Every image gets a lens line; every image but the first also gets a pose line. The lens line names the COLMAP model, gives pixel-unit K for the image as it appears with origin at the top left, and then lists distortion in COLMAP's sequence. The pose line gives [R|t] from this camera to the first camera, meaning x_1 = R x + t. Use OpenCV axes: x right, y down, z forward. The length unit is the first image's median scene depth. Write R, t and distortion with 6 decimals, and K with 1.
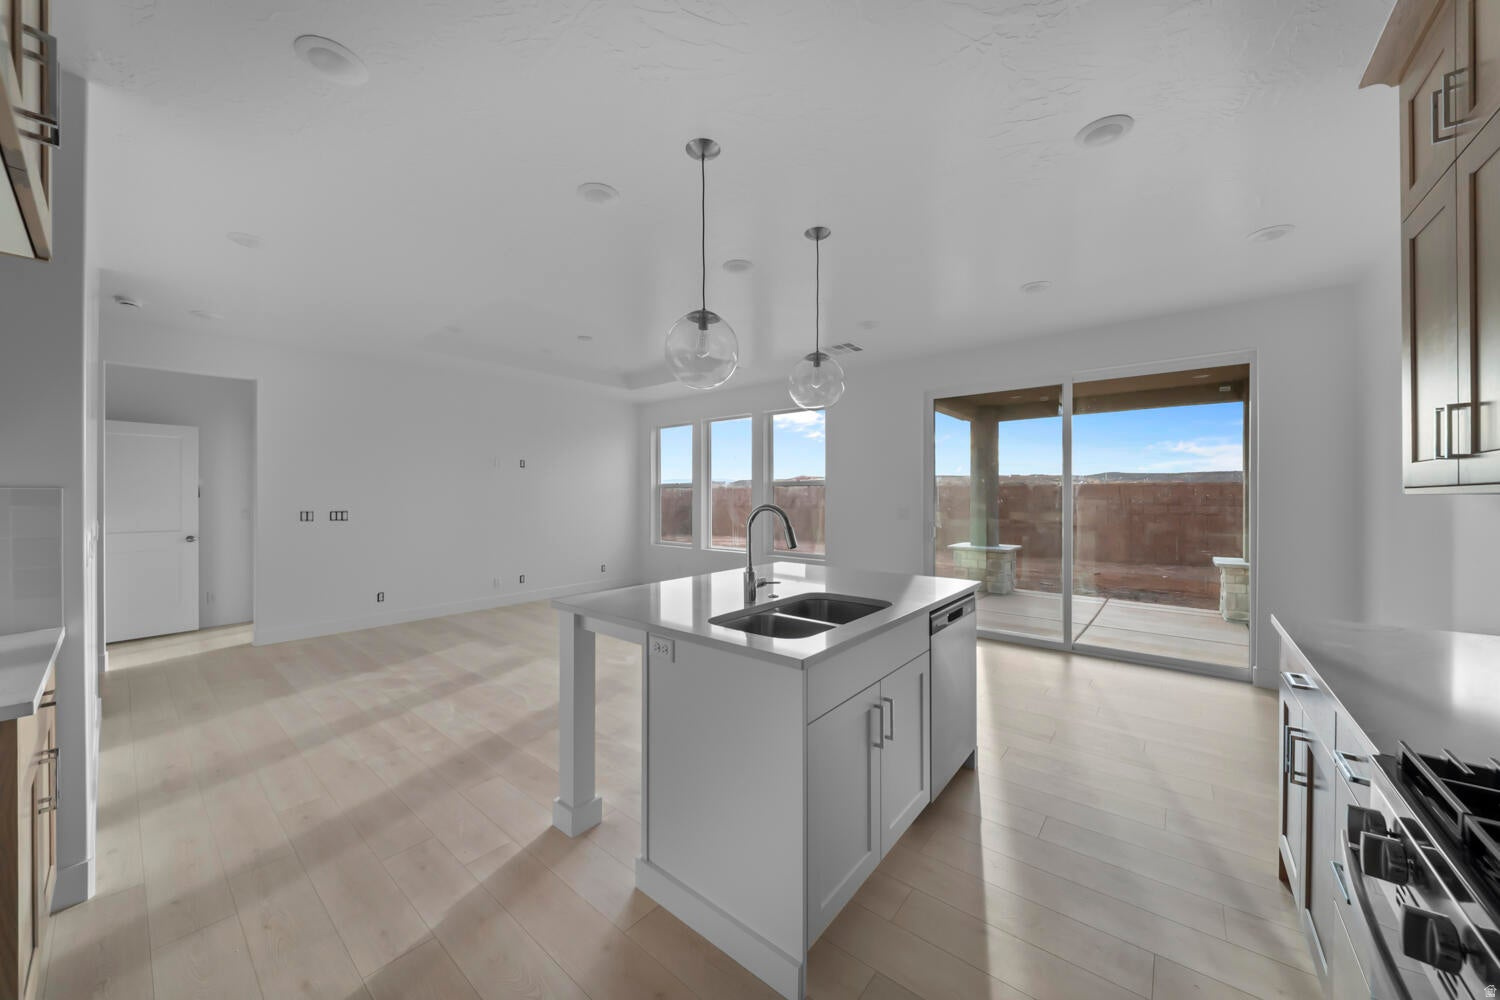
lens RADIAL K [[524.9, 0, 748.5], [0, 524.9, 493.0], [0, 0, 1]] dist [0.000913, -0.000424]
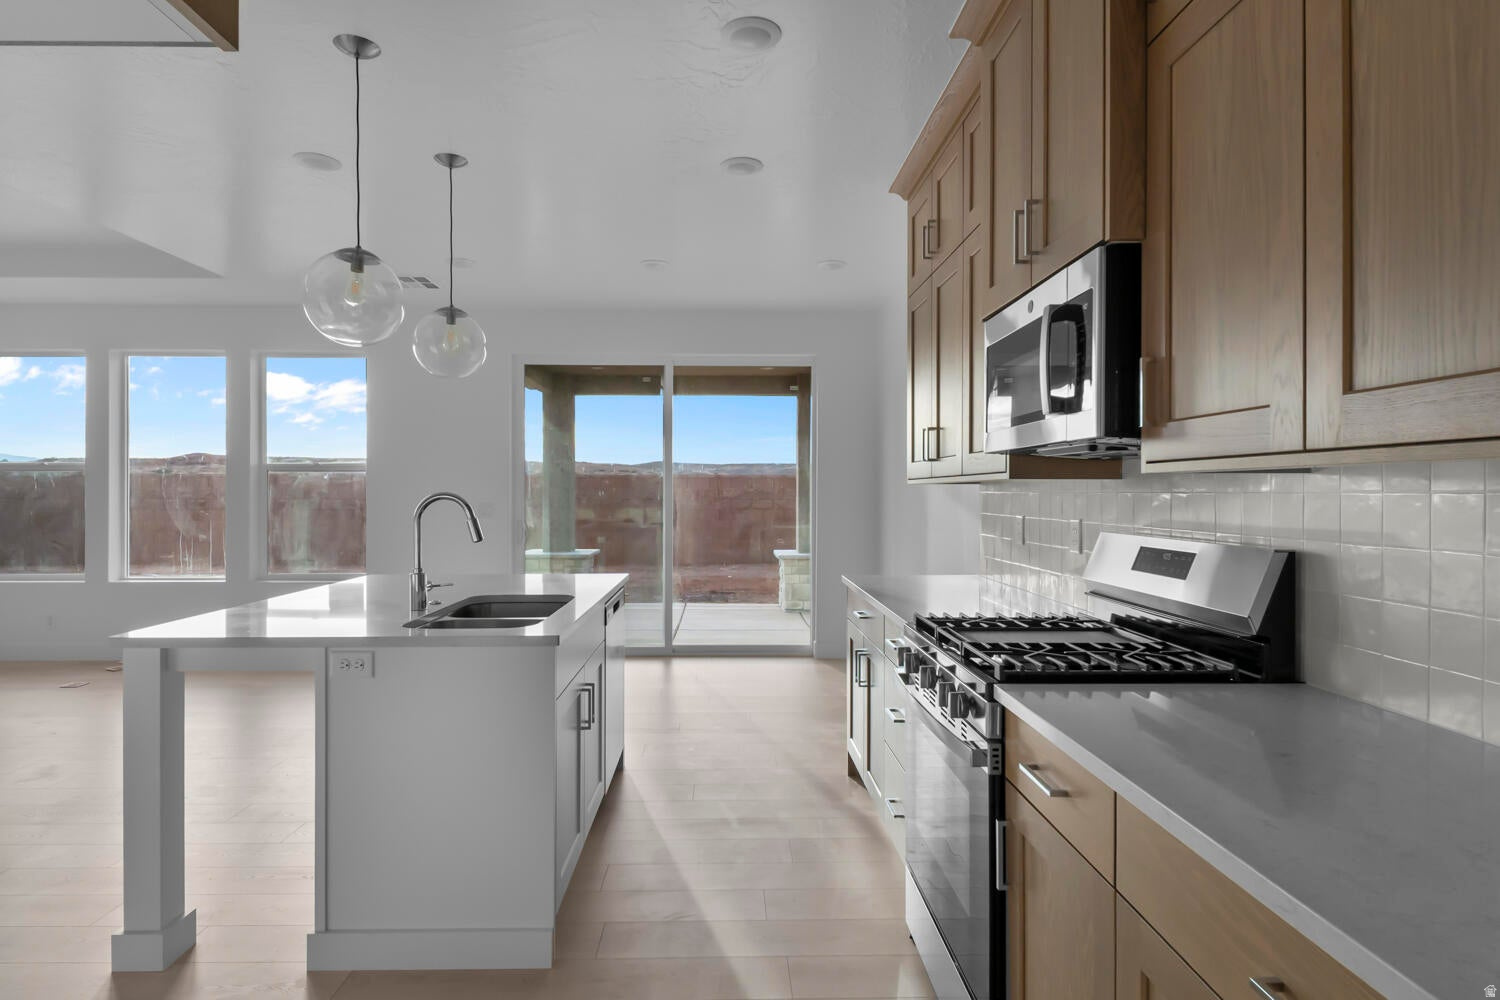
lens RADIAL K [[795.7, 0, 750.4], [0, 795.7, 491.2], [0, 0, 1]] dist [0.004383, -0.003859]
pose [[0.750737, -0.000377, 0.660601, -0.207030], [-0.004573, 0.999973, 0.005768, 0.004437], [-0.660585, -0.007351, 0.750715, -0.142412]]
